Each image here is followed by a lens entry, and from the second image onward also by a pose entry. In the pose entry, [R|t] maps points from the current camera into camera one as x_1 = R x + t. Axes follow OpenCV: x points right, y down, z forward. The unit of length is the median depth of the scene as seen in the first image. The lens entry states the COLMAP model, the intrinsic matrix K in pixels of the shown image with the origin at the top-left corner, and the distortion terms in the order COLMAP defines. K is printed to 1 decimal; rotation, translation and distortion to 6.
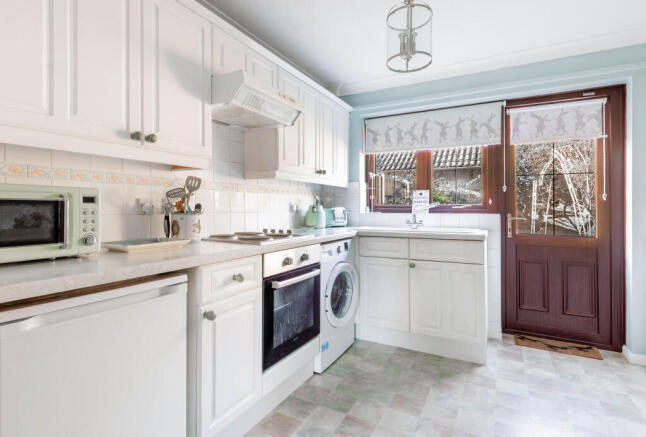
lens RADIAL K [[324.0, 0, 314.0], [0, 324.0, 203.6], [0, 0, 1]] dist [0.022618, -0.000910]
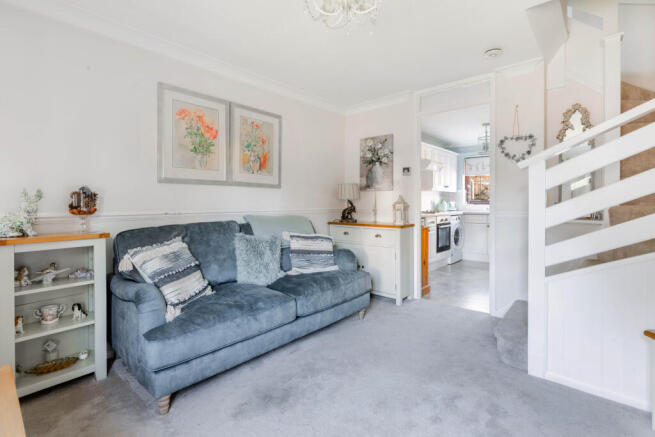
lens RADIAL K [[307.2, 0, 337.0], [0, 307.2, 202.6], [0, 0, 1]] dist [-0.003928, -0.001108]
pose [[0.981146, -0.001544, -0.193260, -0.320653], [0.004205, 0.999902, 0.013358, -0.015460], [0.193220, -0.013919, 0.981057, -1.294287]]
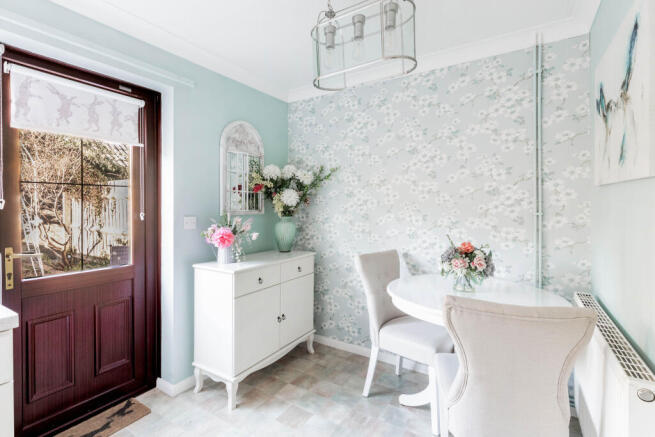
lens RADIAL K [[307.2, 0, 328.1], [0, 307.2, 202.9], [0, 0, 1]] dist [-0.003928, -0.001108]
pose [[0.041533, -0.007679, 0.999108, 0.096413], [-0.012795, 0.999884, 0.008217, -0.061633], [-0.999055, -0.013125, 0.041430, 0.439091]]
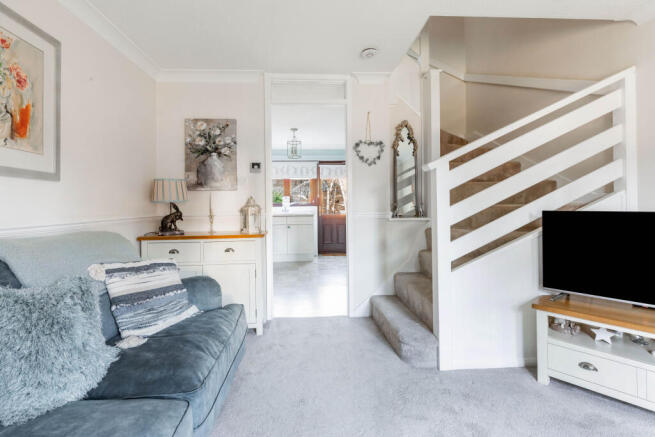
lens RADIAL K [[293.6, 0, 322.1], [0, 293.6, 200.4], [0, 0, 1]] dist [0.000396, -0.000405]
pose [[0.840147, -0.006858, 0.542315, -0.641960], [0.008301, 0.999966, -0.000215, -0.012182], [-0.542295, 0.004682, 0.840175, -0.948603]]
